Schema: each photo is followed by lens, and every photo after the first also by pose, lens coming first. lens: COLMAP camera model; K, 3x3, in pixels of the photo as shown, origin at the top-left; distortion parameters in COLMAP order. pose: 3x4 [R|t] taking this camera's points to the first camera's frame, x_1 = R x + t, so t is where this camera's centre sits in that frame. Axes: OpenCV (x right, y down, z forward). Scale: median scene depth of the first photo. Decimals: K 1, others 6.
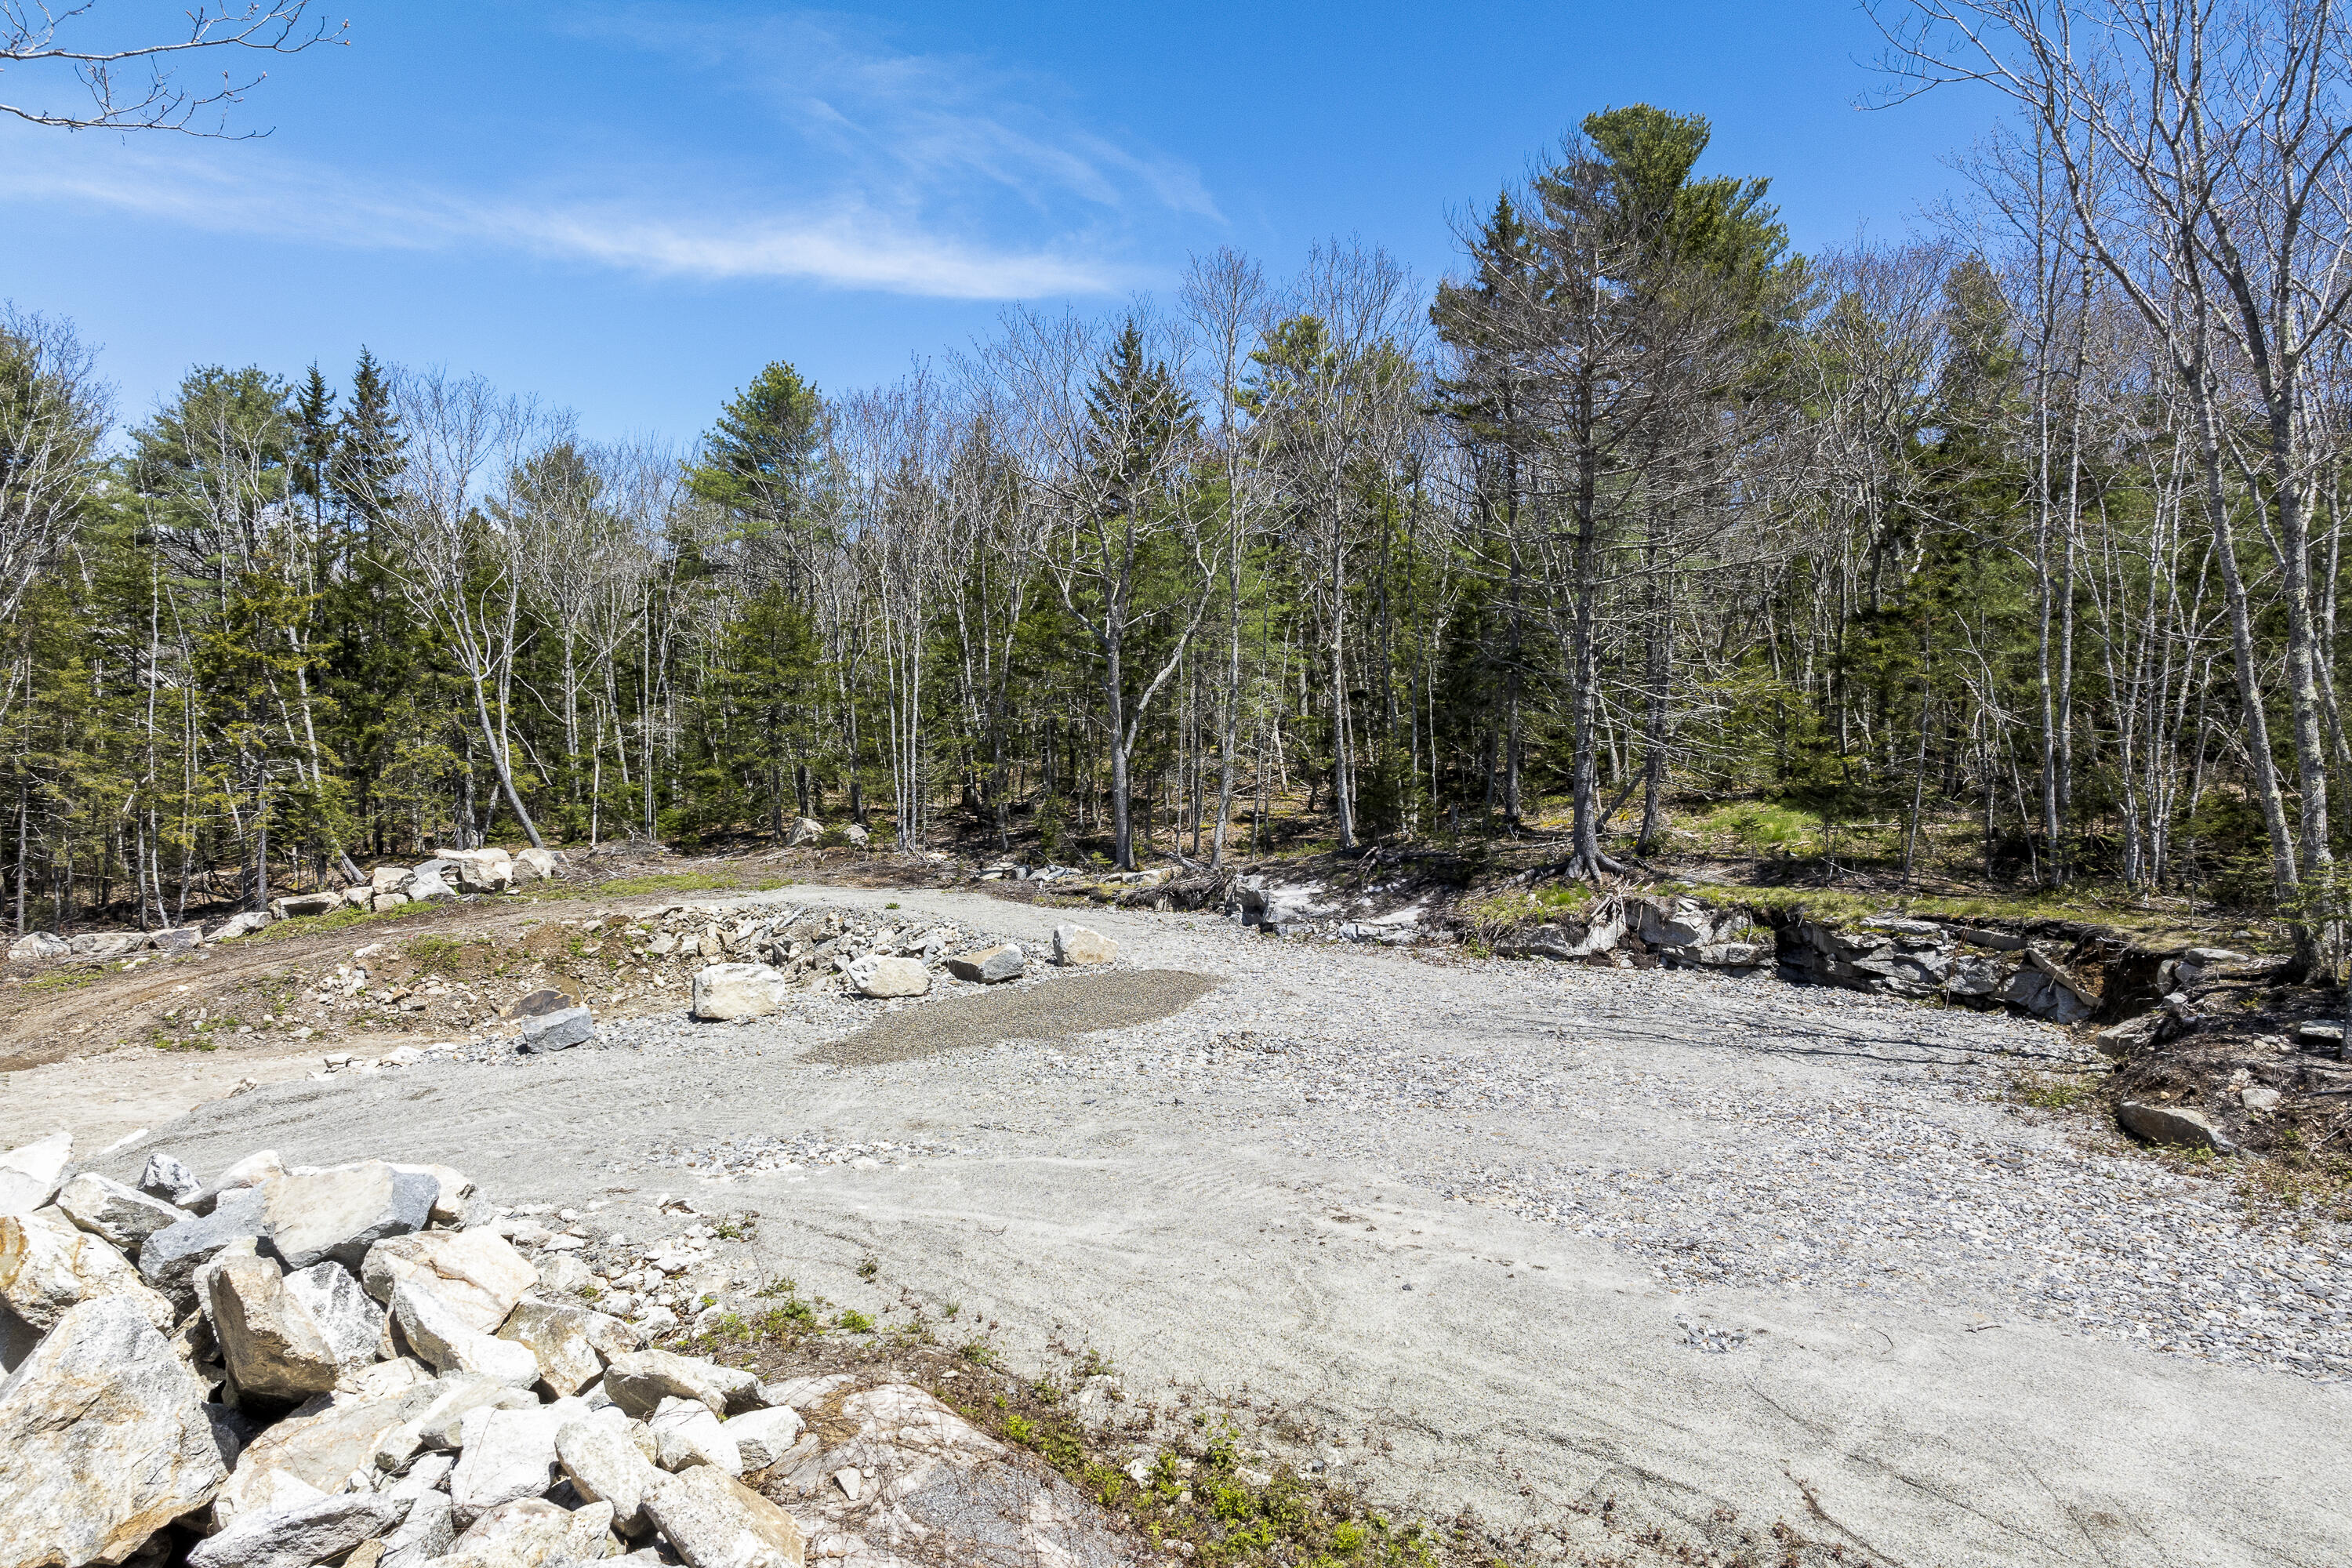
lens RADIAL K [[1628.1, 0, 1168.1], [0, 1628.1, 755.5], [0, 0, 1]] dist [0.002133, -0.006538]
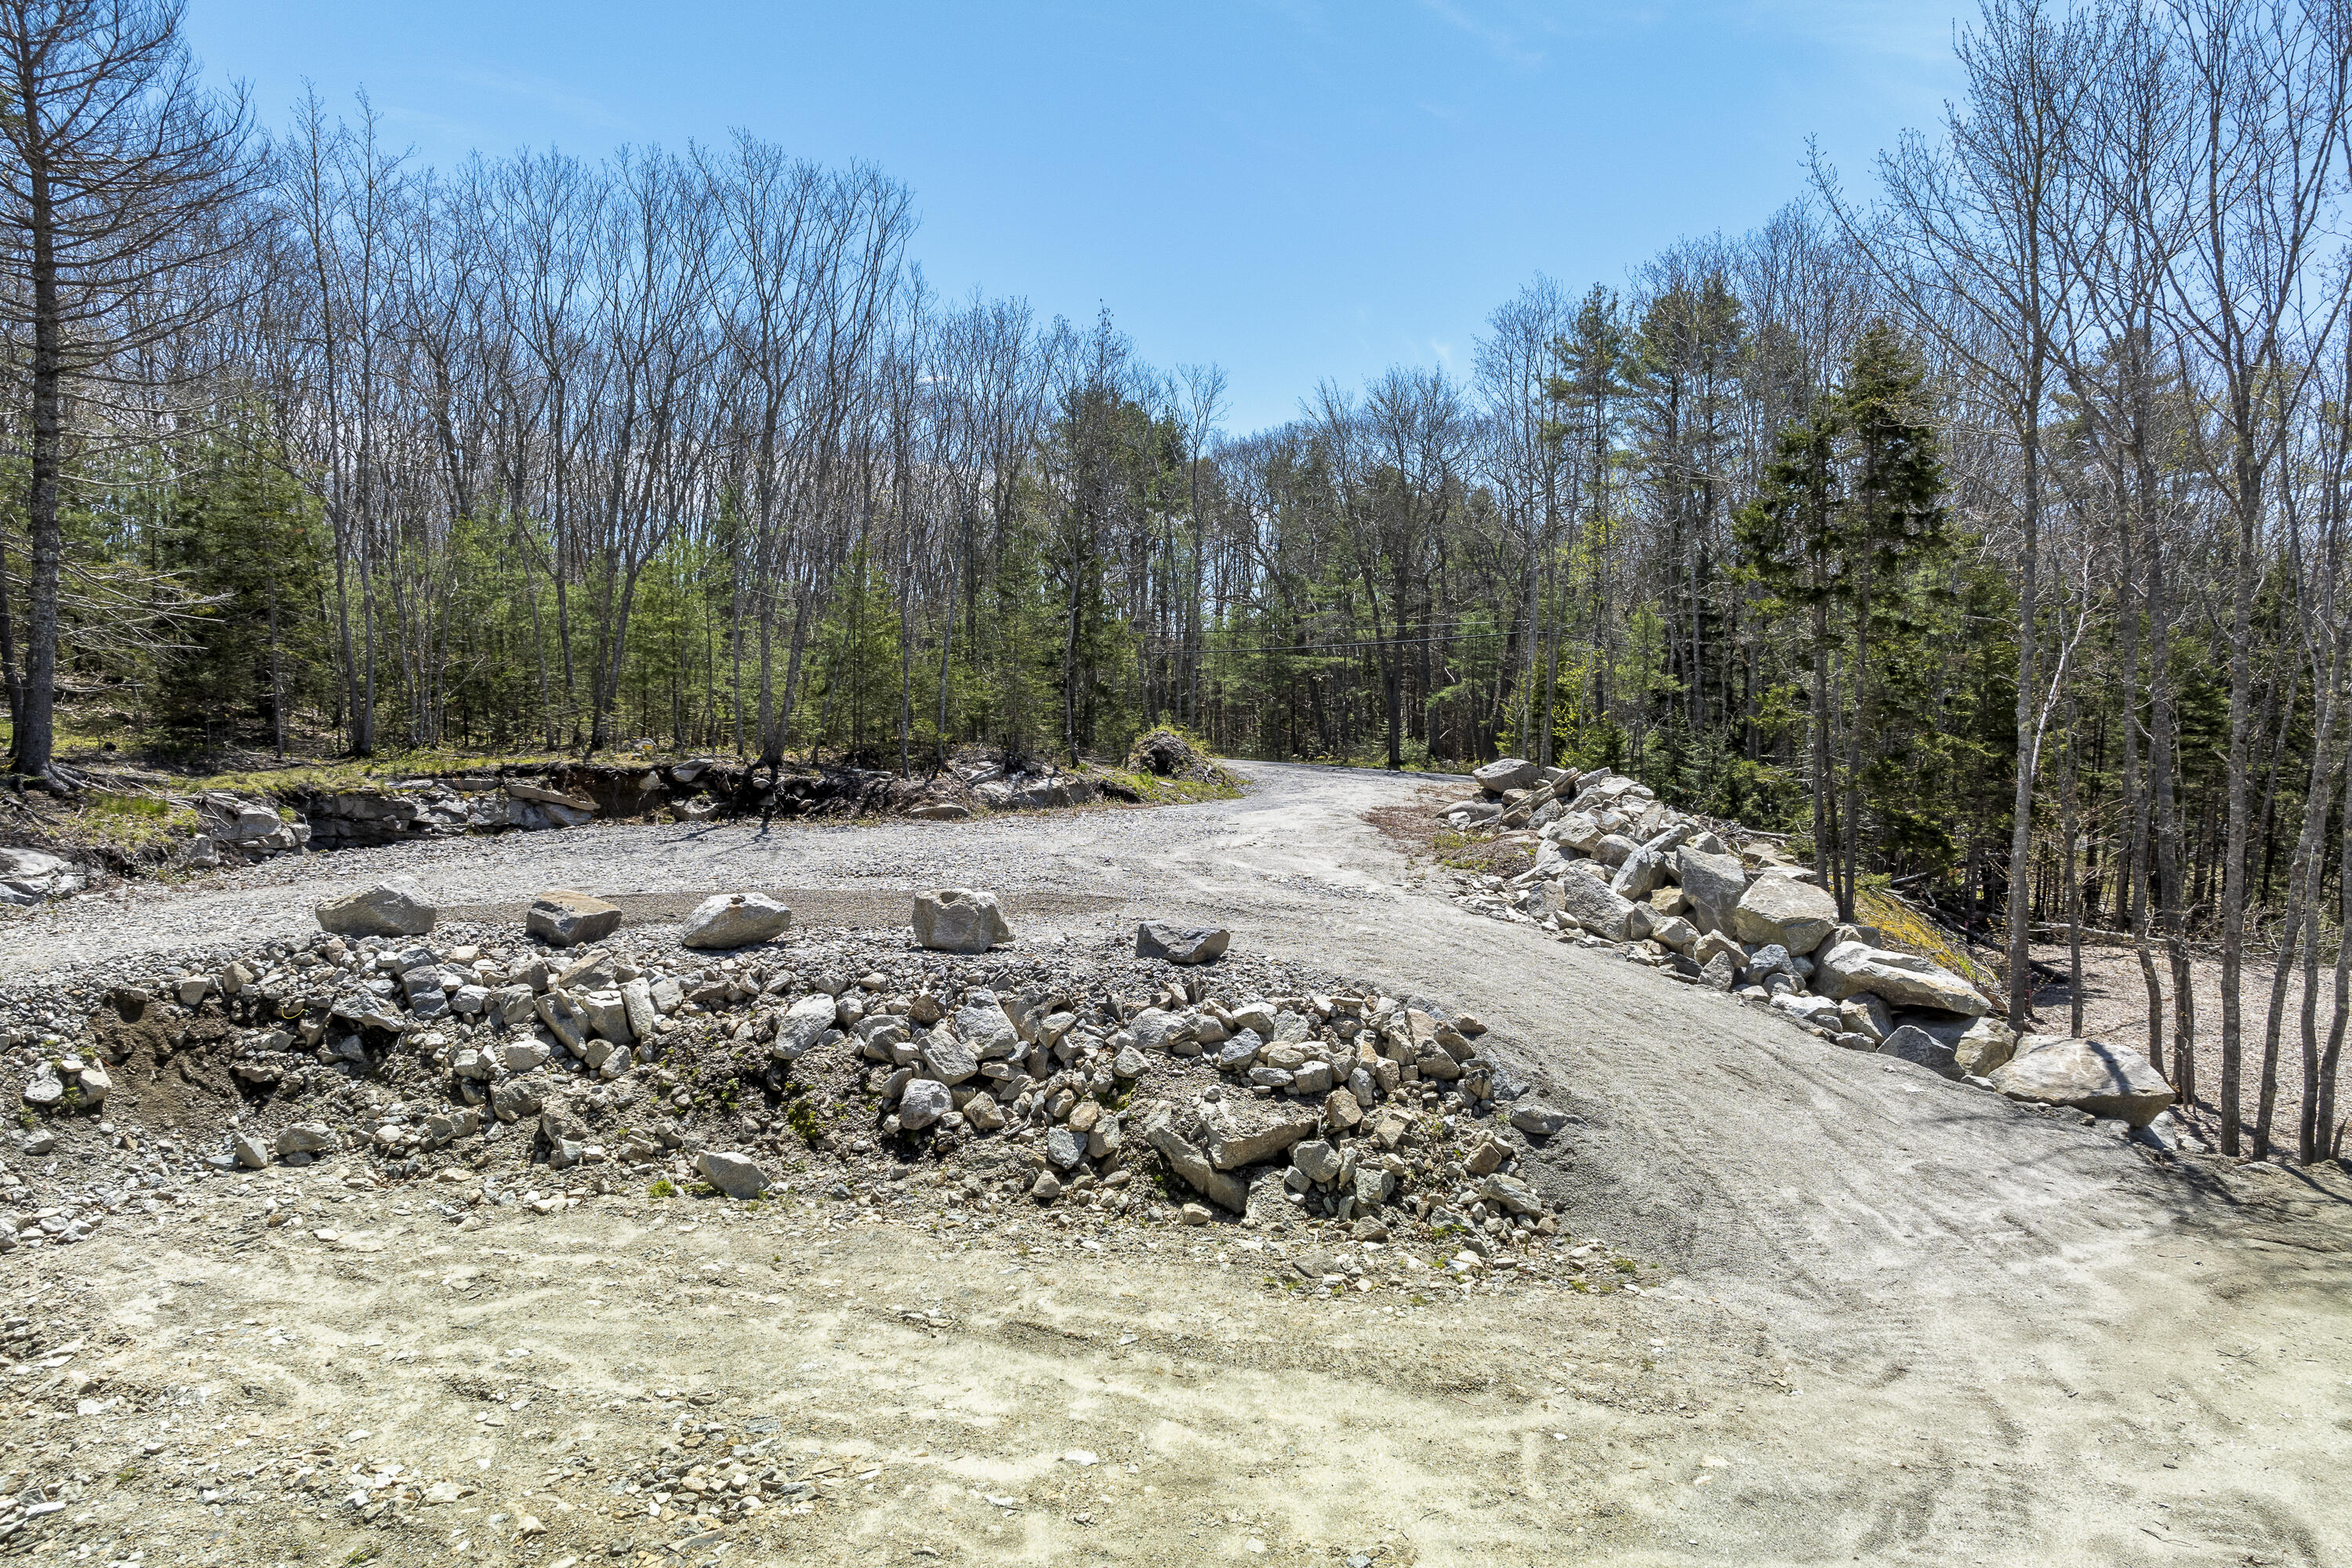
lens RADIAL K [[1628.1, 0, 1170.5], [0, 1628.1, 783.1], [0, 0, 1]] dist [0.002133, -0.006538]
pose [[-0.572345, -0.058616, 0.817915, -0.666191], [-0.010385, 0.997880, 0.064246, 0.012108], [-0.819947, 0.028277, -0.571740, 0.909421]]
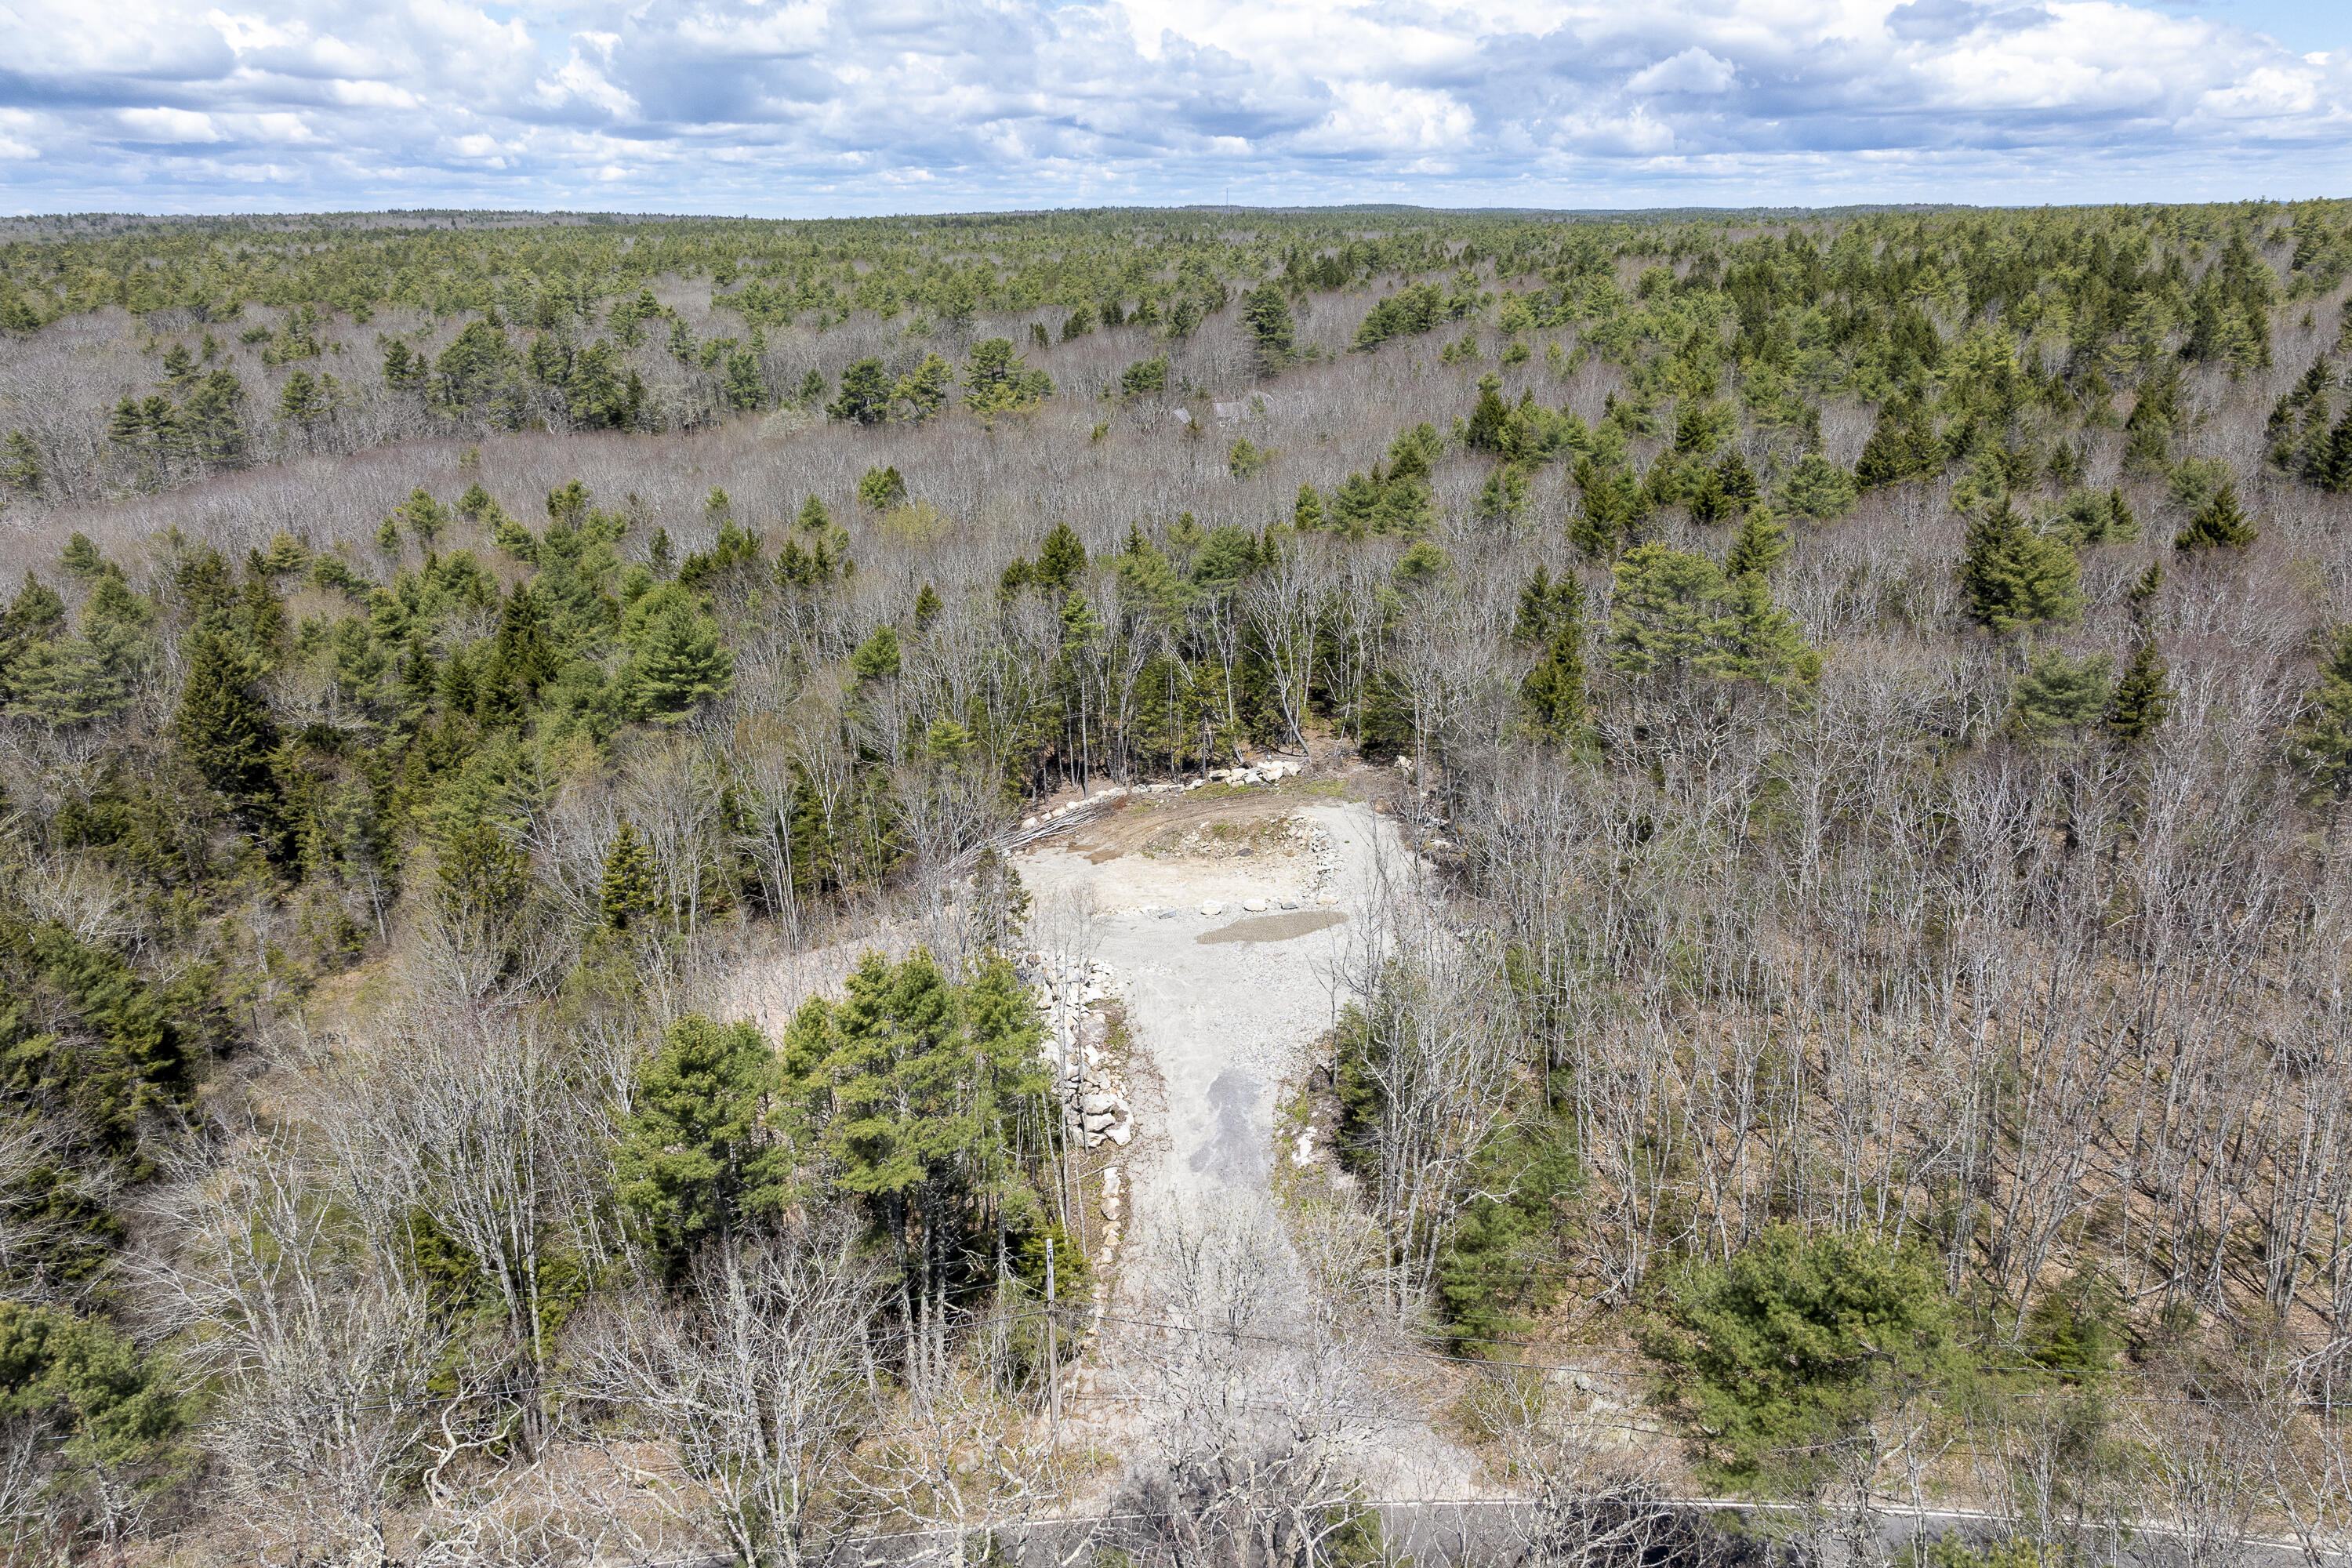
lens RADIAL K [[1628.1, 0, 1167.8], [0, 1628.1, 794.3], [0, 0, 1]] dist [0.002133, -0.006538]
pose [[0.737212, 0.215176, -0.640482, 1.555673], [0.022938, 0.939417, 0.342009, -1.068662], [0.675272, -0.266825, 0.687614, -1.307898]]
